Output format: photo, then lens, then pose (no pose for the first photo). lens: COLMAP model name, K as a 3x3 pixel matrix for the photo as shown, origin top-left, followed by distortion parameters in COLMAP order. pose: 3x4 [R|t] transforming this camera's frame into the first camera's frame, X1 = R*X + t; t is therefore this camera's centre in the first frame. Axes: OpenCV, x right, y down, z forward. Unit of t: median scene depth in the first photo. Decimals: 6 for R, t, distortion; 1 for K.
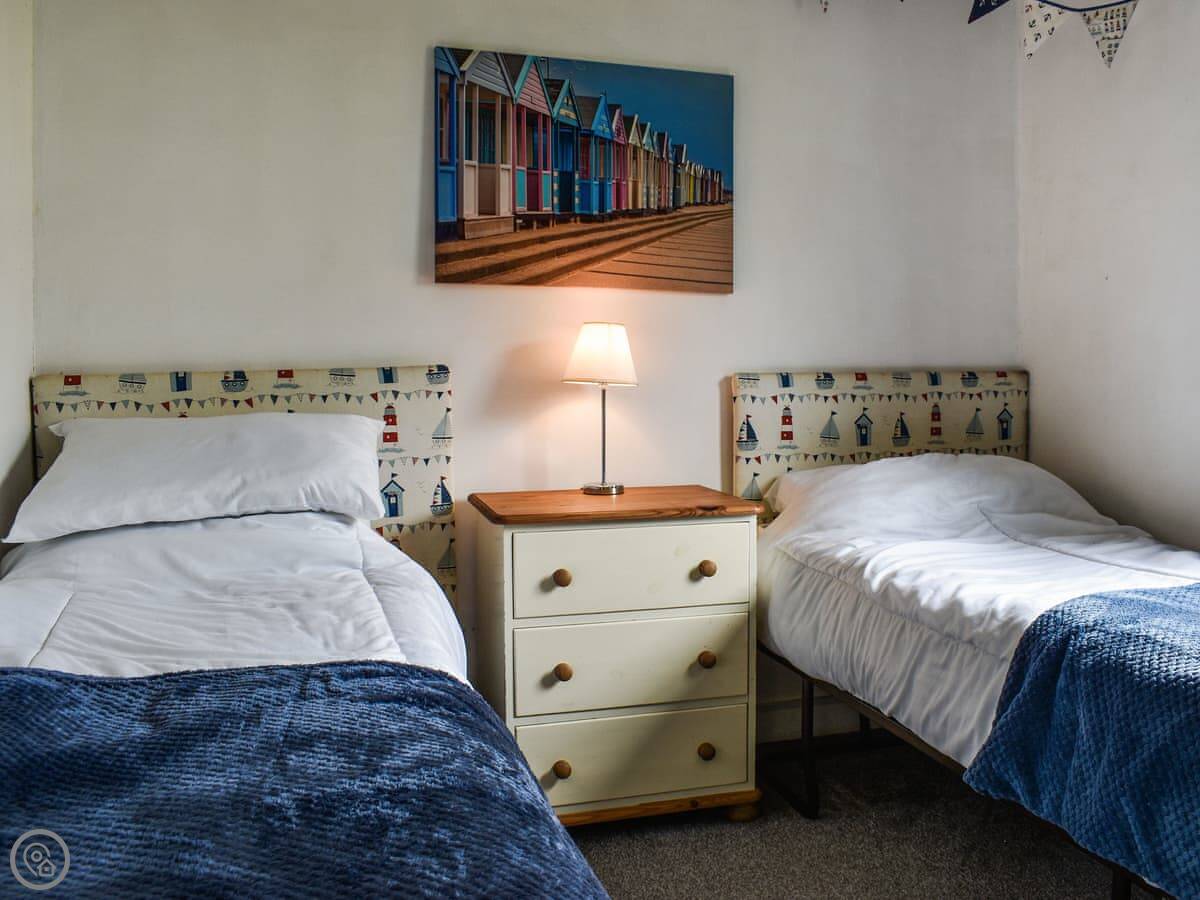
lens RADIAL K [[1113.5, 0, 606.1], [0, 1113.5, 446.1], [0, 0, 1]] dist [-0.083703, 0.000000]
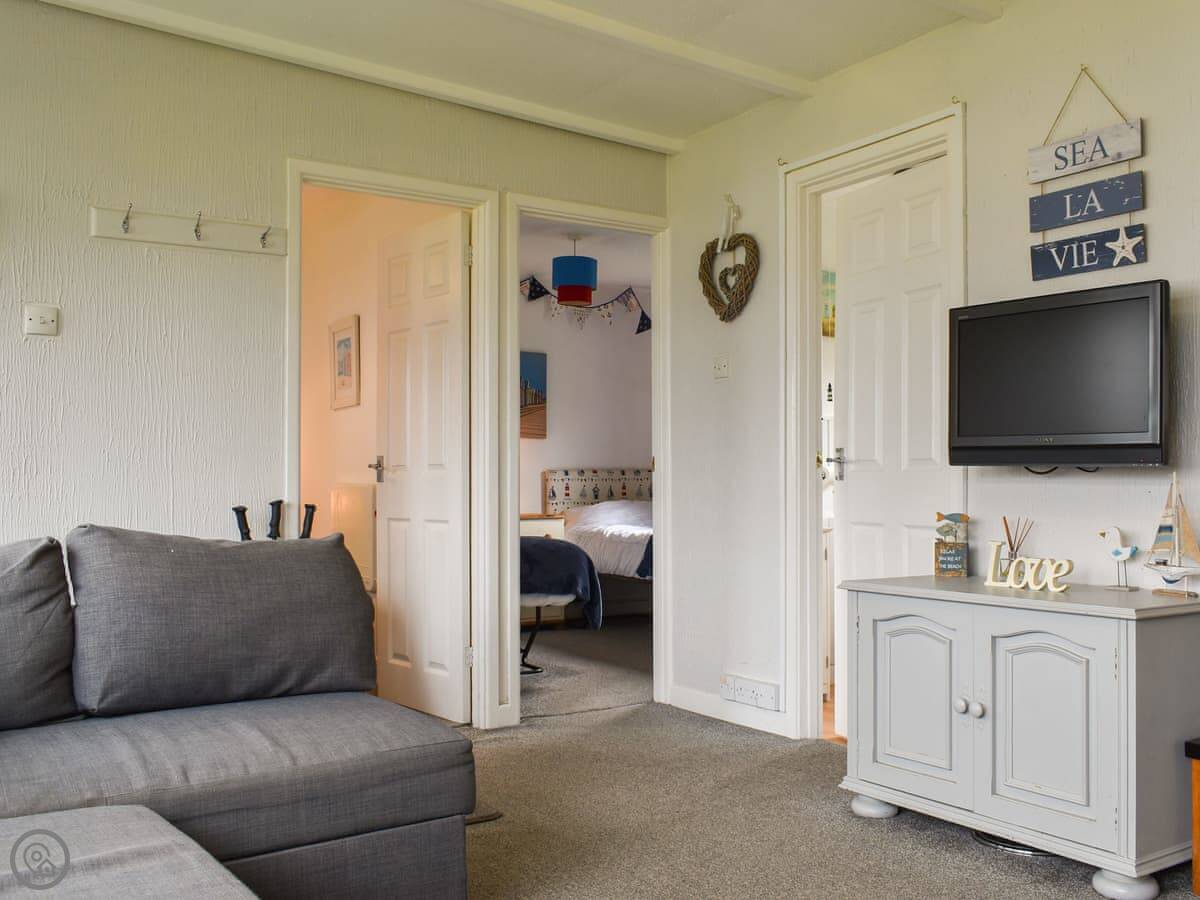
lens RADIAL K [[1113.5, 0, 599.5], [0, 1113.5, 452.8], [0, 0, 1]] dist [-0.083703, 0.000000]
pose [[0.961779, 0.010635, 0.273622, -0.463457], [0.016070, 0.995331, -0.095171, 0.138909], [-0.273356, 0.095931, 0.957117, -1.462821]]
